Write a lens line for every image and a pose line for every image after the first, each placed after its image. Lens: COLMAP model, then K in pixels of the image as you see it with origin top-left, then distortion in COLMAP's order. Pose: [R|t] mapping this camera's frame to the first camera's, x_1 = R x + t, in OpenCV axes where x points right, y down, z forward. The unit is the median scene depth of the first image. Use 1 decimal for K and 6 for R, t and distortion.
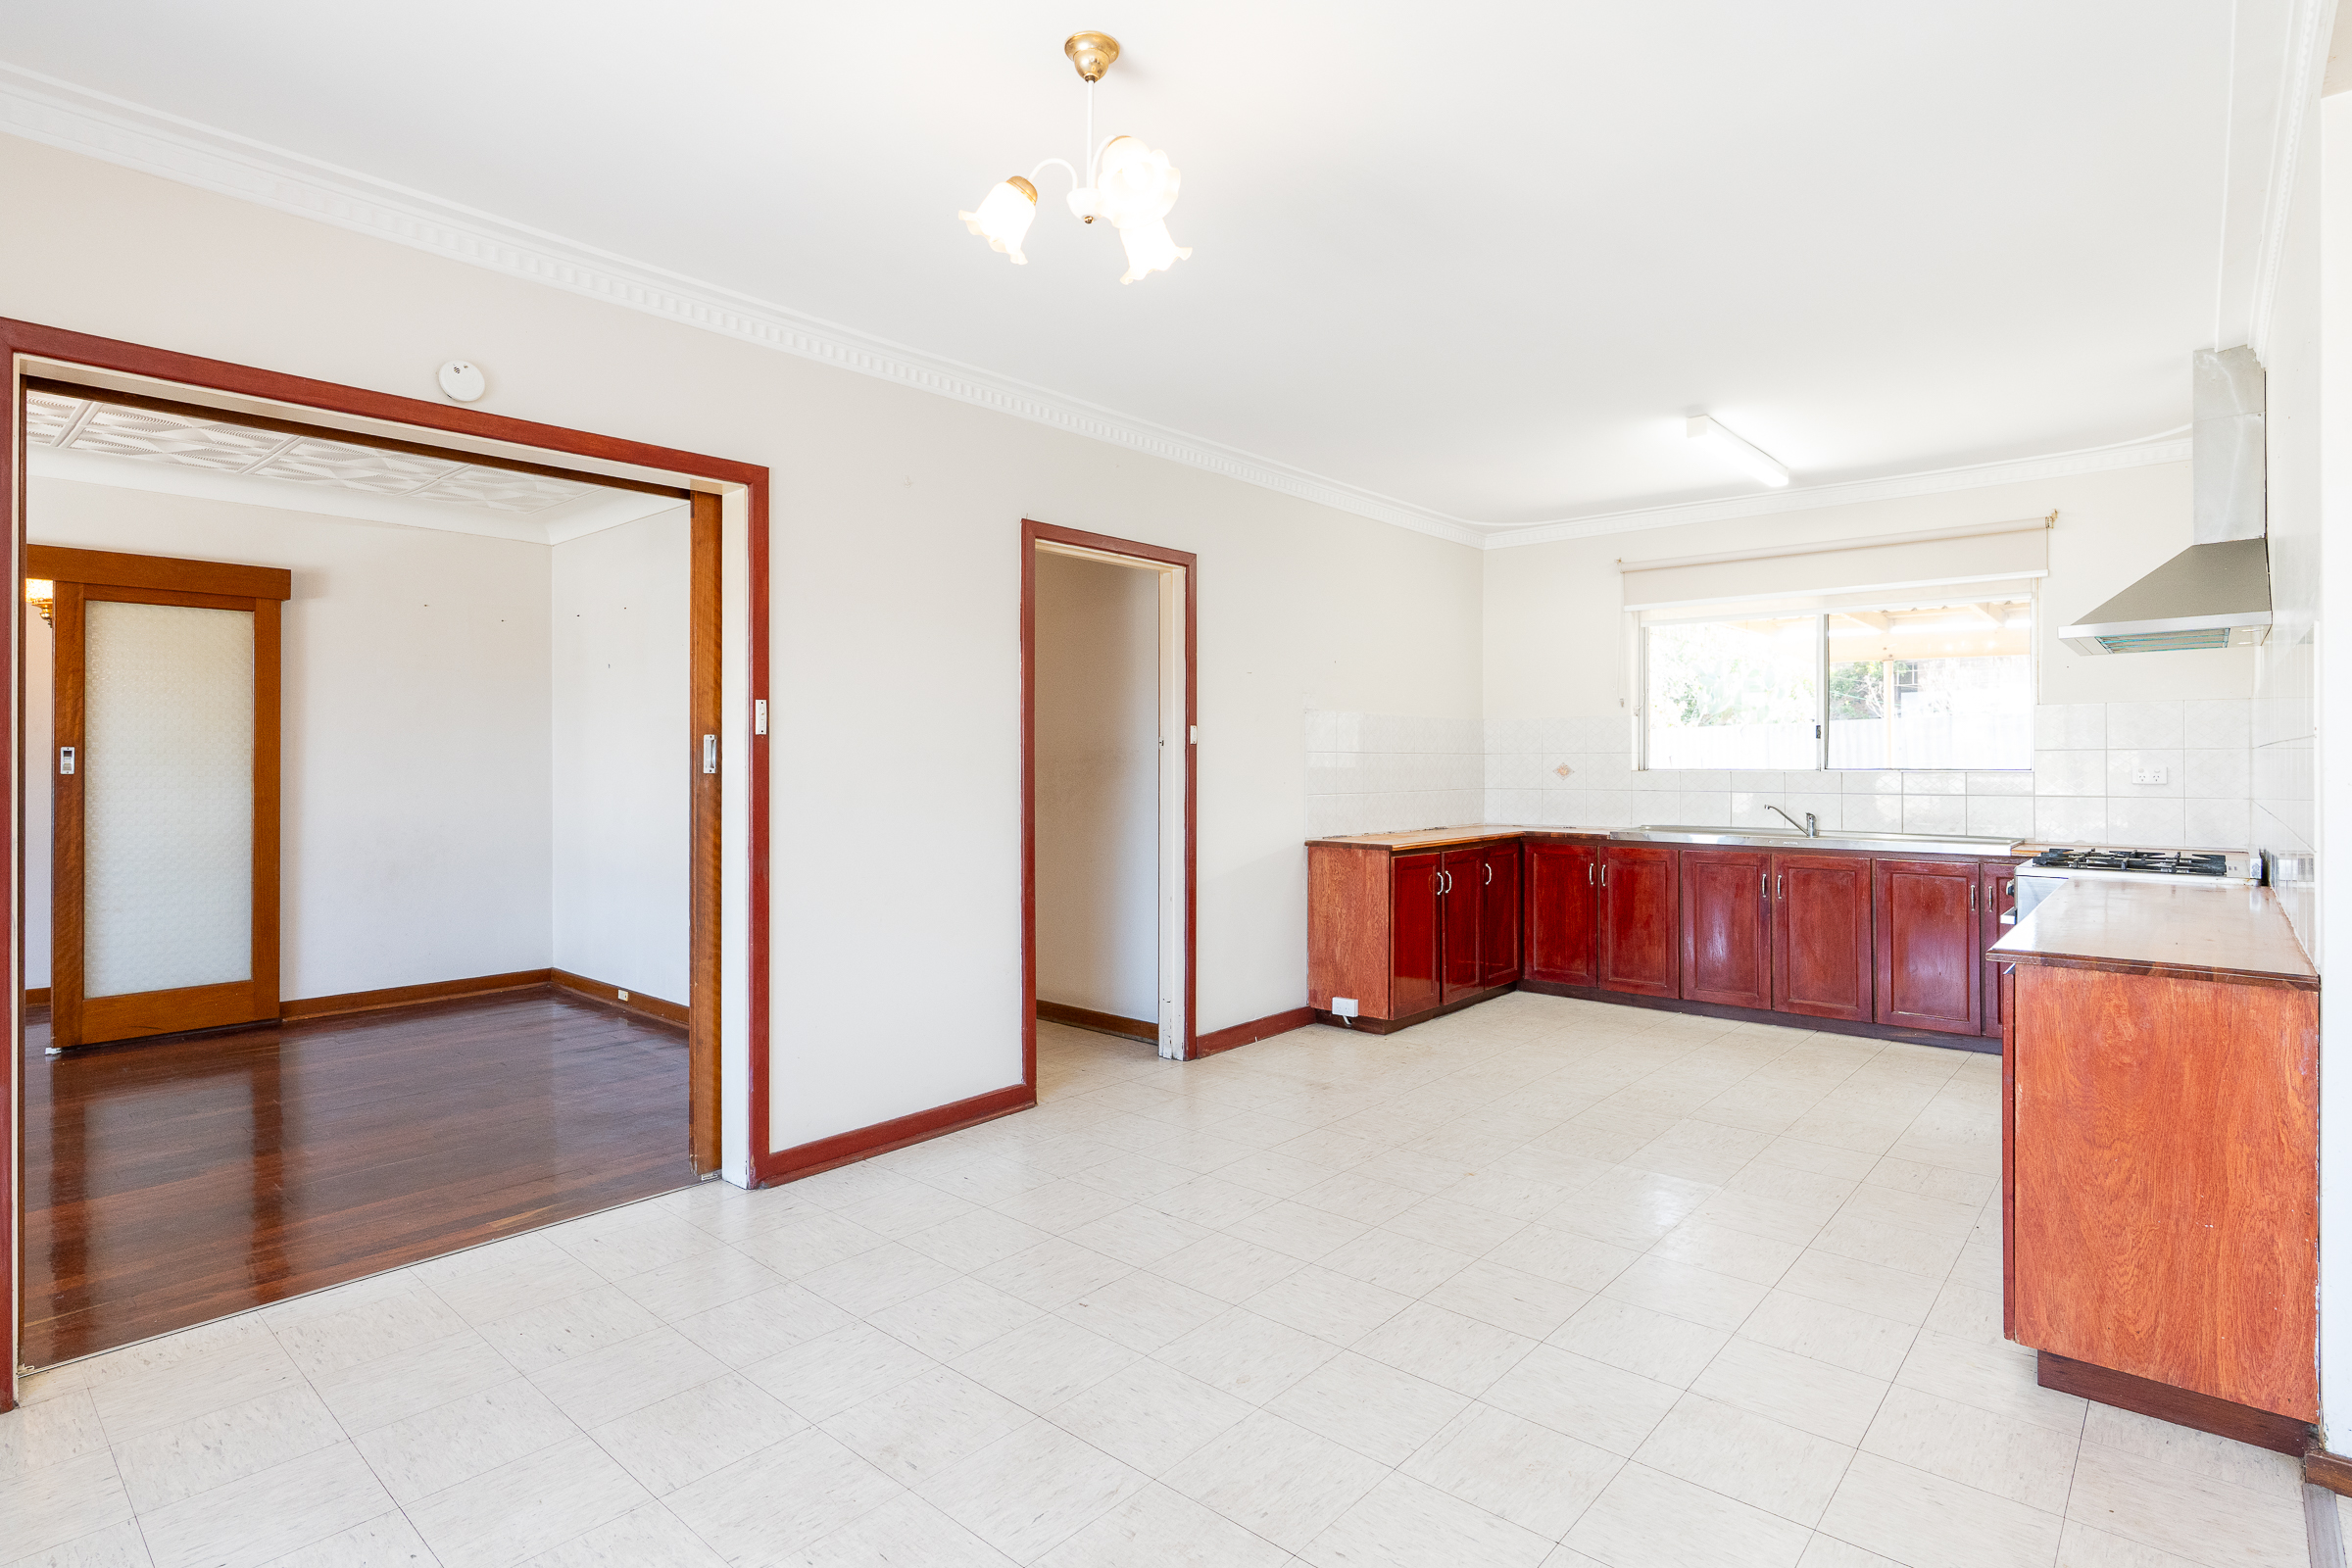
lens RADIAL K [[1173.6, 0, 1168.9], [0, 1173.6, 759.3], [0, 0, 1]] dist [-0.001638, 0.000508]
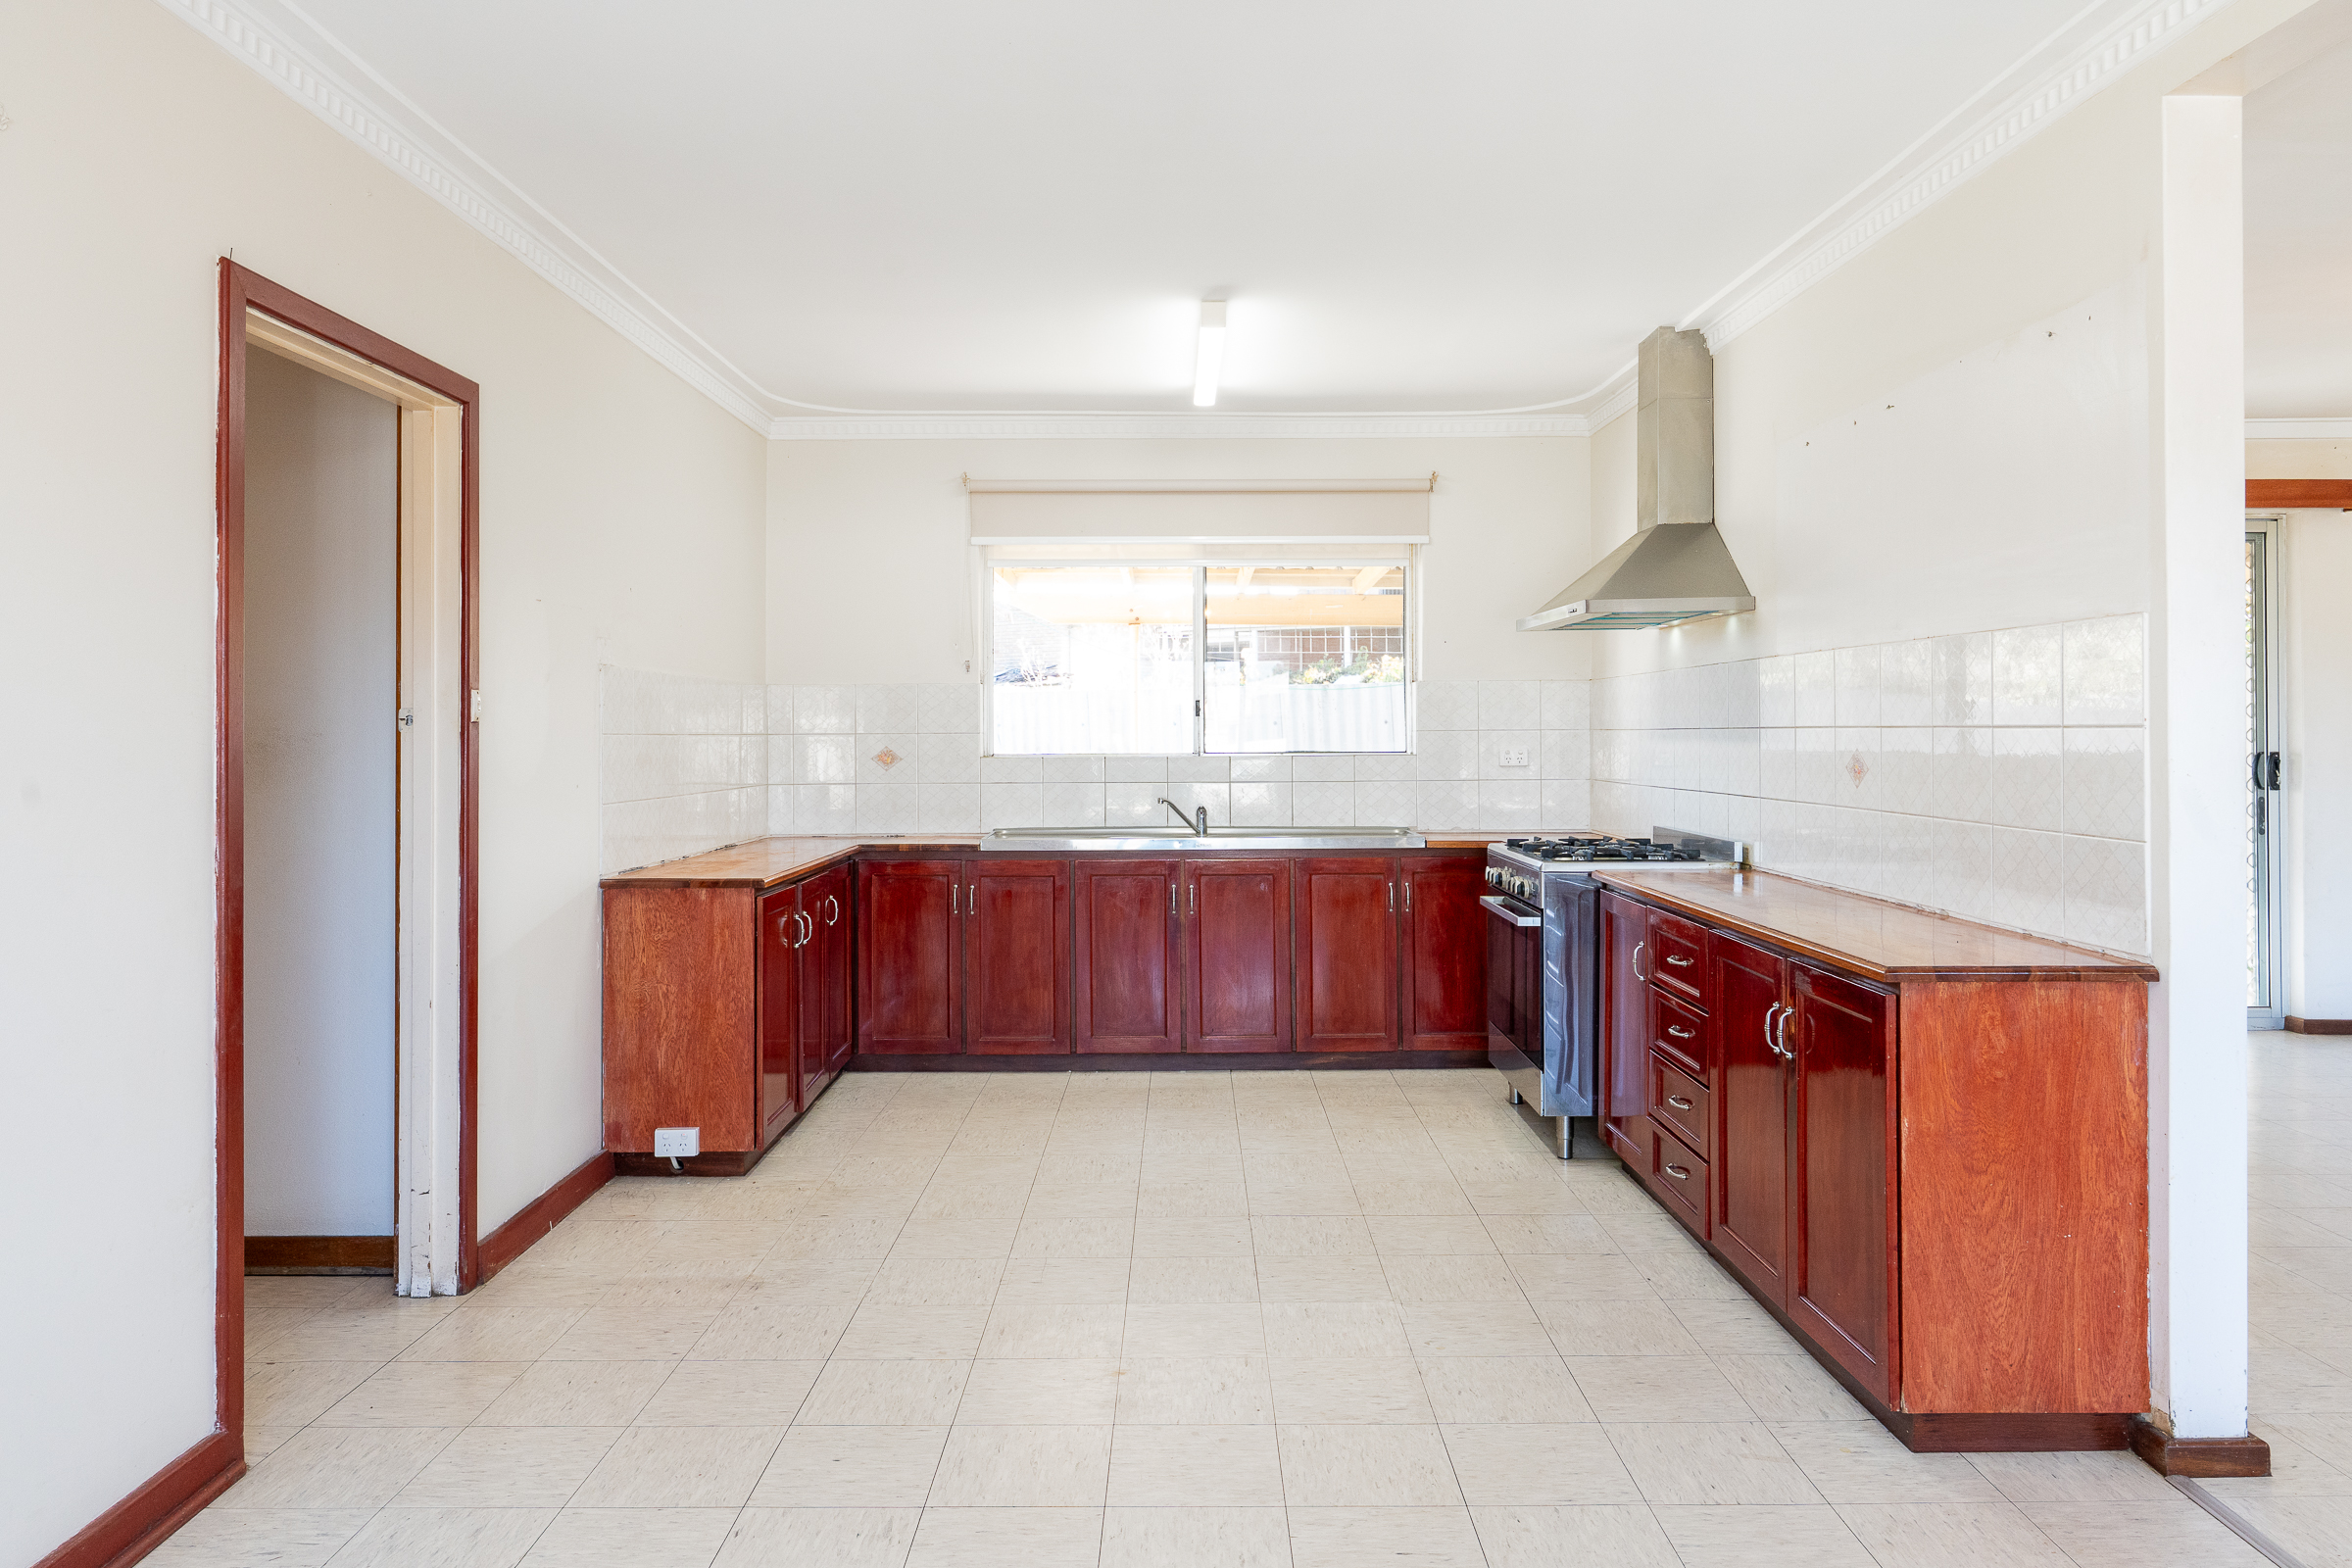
lens RADIAL K [[1543.4, 0, 1164.7], [0, 1543.4, 715.4], [0, 0, 1]] dist [-0.004222, 0.002393]
pose [[0.751468, 0.004421, 0.659754, -0.249750], [0.003175, 0.999942, -0.010317, -0.008930], [-0.659762, 0.009848, 0.751410, 0.264719]]
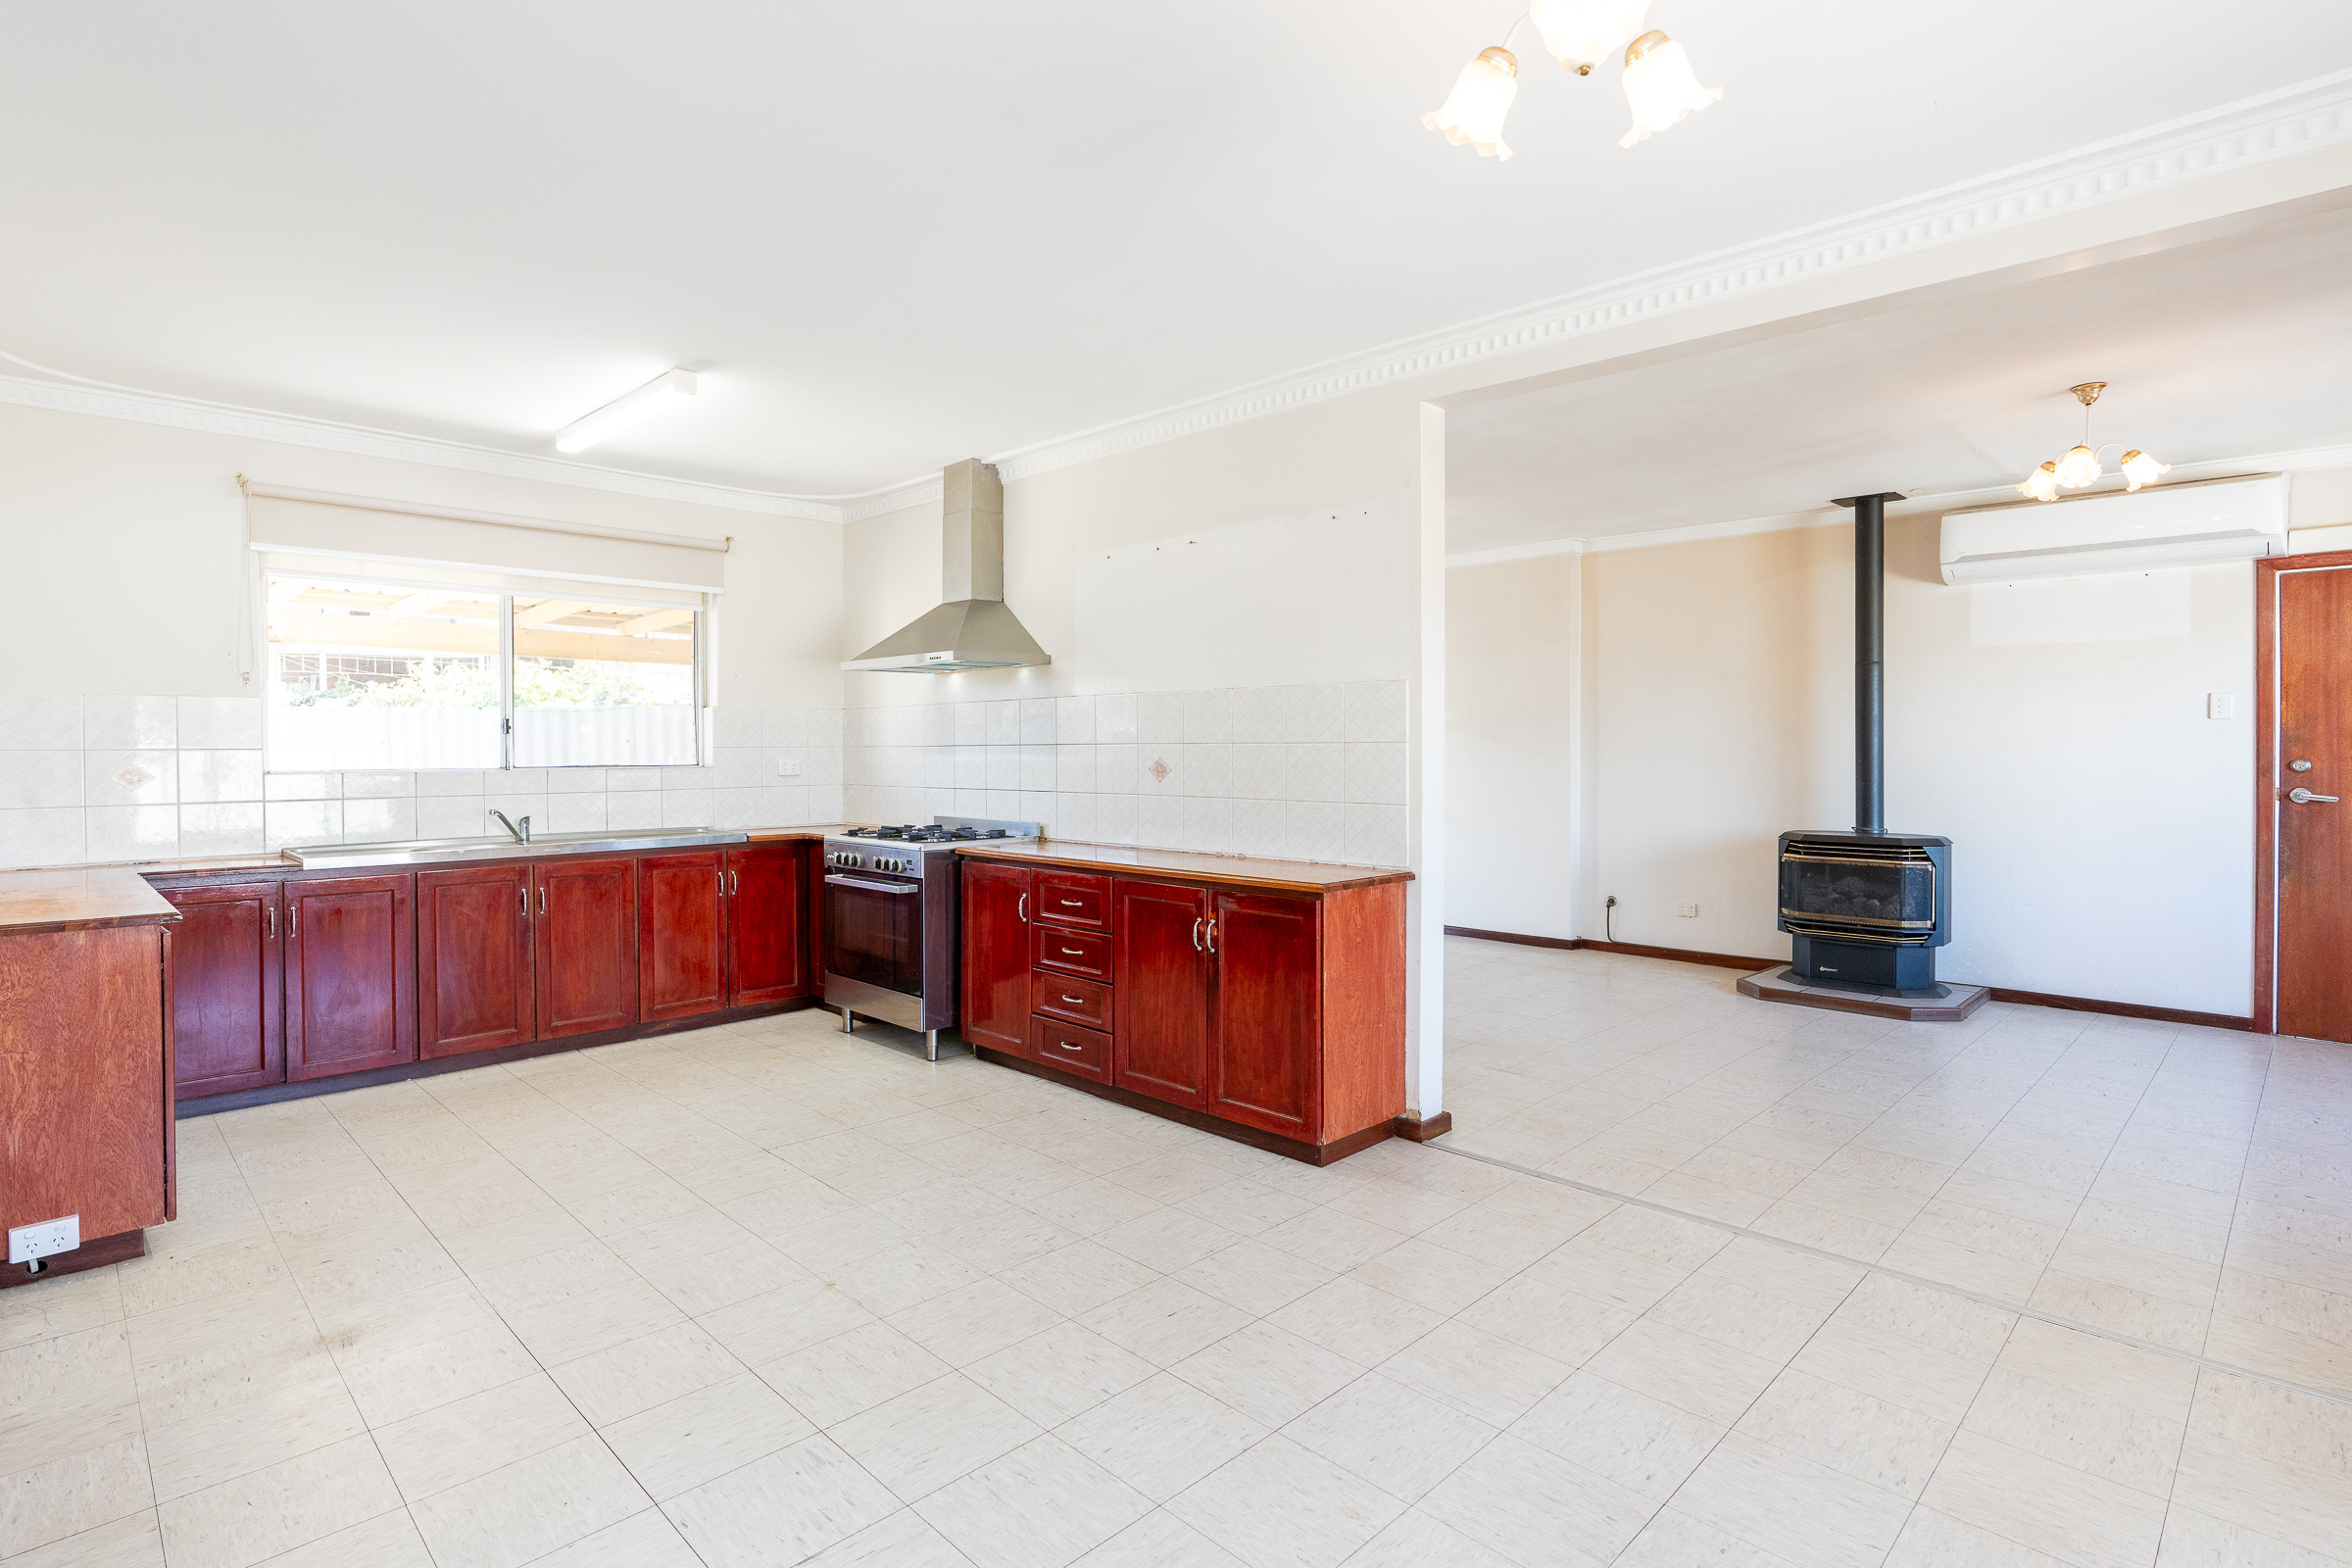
lens RADIAL K [[1173.6, 0, 1168.9], [0, 1173.6, 759.3], [0, 0, 1]] dist [-0.001638, 0.000508]
pose [[0.060900, -0.009179, 0.998102, -0.423278], [0.003254, 0.999954, 0.008998, -0.005322], [-0.998139, 0.002700, 0.060927, 0.596631]]
